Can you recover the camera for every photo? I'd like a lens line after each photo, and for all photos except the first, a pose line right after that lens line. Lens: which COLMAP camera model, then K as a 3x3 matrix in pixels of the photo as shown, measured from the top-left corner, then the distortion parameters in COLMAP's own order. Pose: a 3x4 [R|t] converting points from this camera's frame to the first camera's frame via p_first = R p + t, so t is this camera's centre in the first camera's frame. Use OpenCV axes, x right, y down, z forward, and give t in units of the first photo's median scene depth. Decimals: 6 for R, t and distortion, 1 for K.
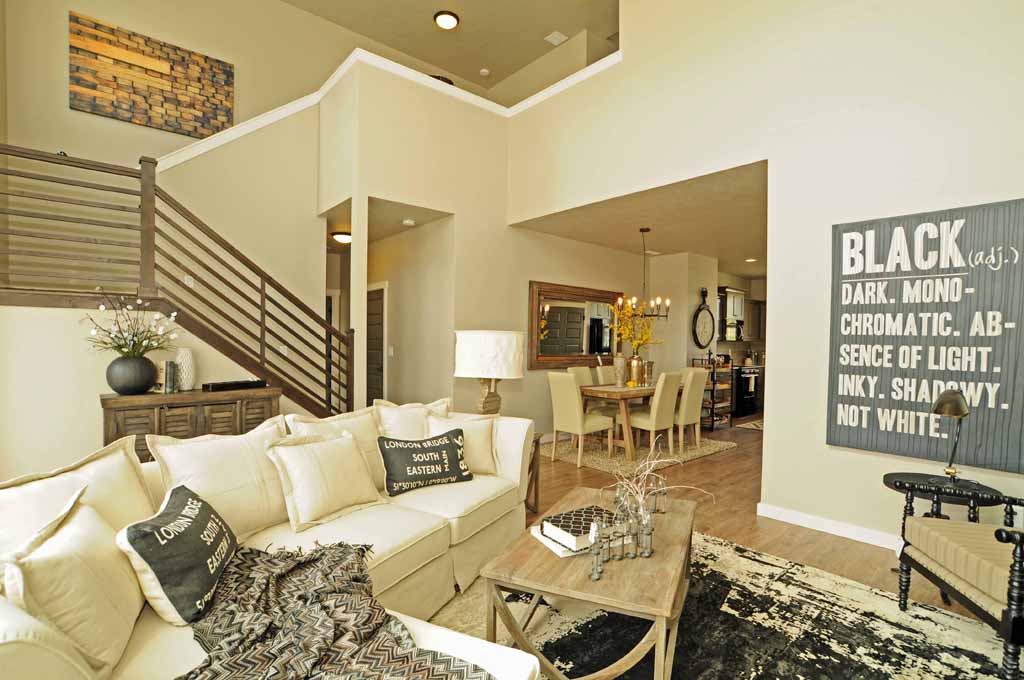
lens RADIAL K [[508.7, 0, 514.0], [0, 508.7, 347.4], [0, 0, 1]] dist [0.010273, 0.002876]
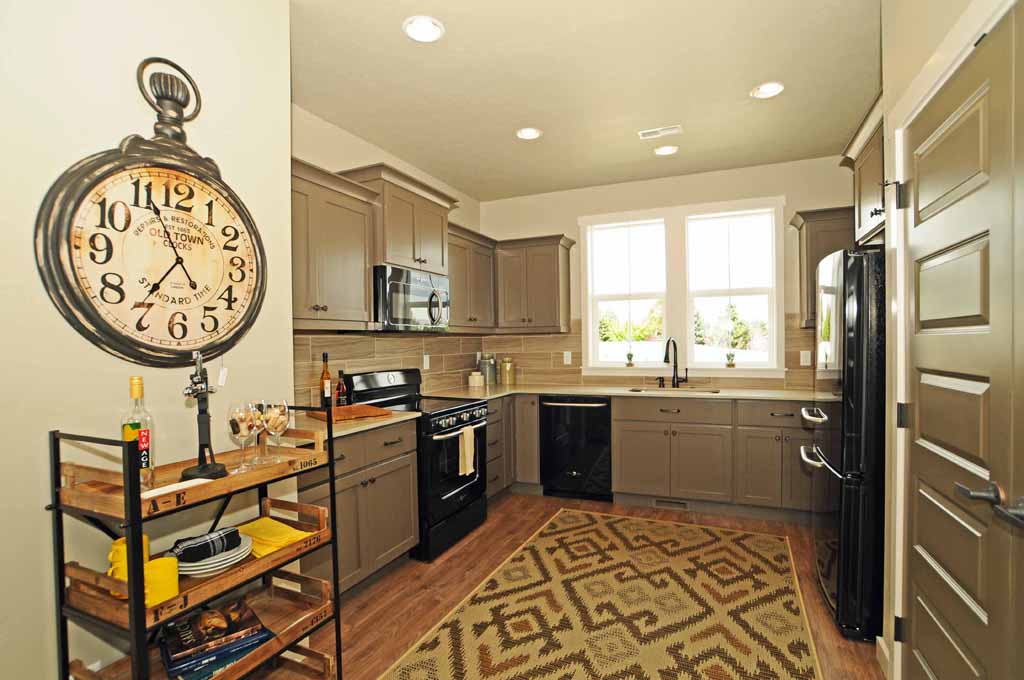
lens RADIAL K [[508.7, 0, 513.8], [0, 508.7, 320.3], [0, 0, 1]] dist [0.010273, 0.002876]
pose [[0.914499, -0.018473, 0.404167, 0.401399], [0.043949, 0.997582, -0.053846, 0.001093], [-0.402194, 0.067005, 0.913099, 0.744326]]
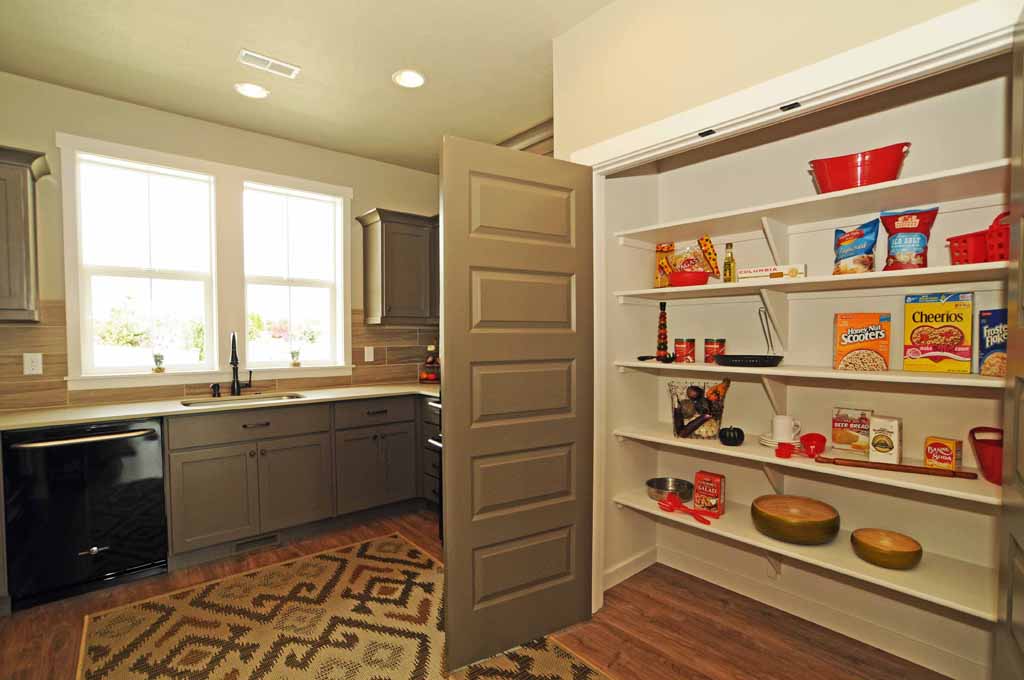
lens RADIAL K [[508.7, 0, 512.0], [0, 508.7, 331.4], [0, 0, 1]] dist [0.010273, 0.002876]
pose [[0.066351, -0.015745, 0.997672, 0.342500], [0.028719, 0.999491, 0.013864, -0.004262], [-0.997383, 0.027732, 0.066769, 1.017461]]
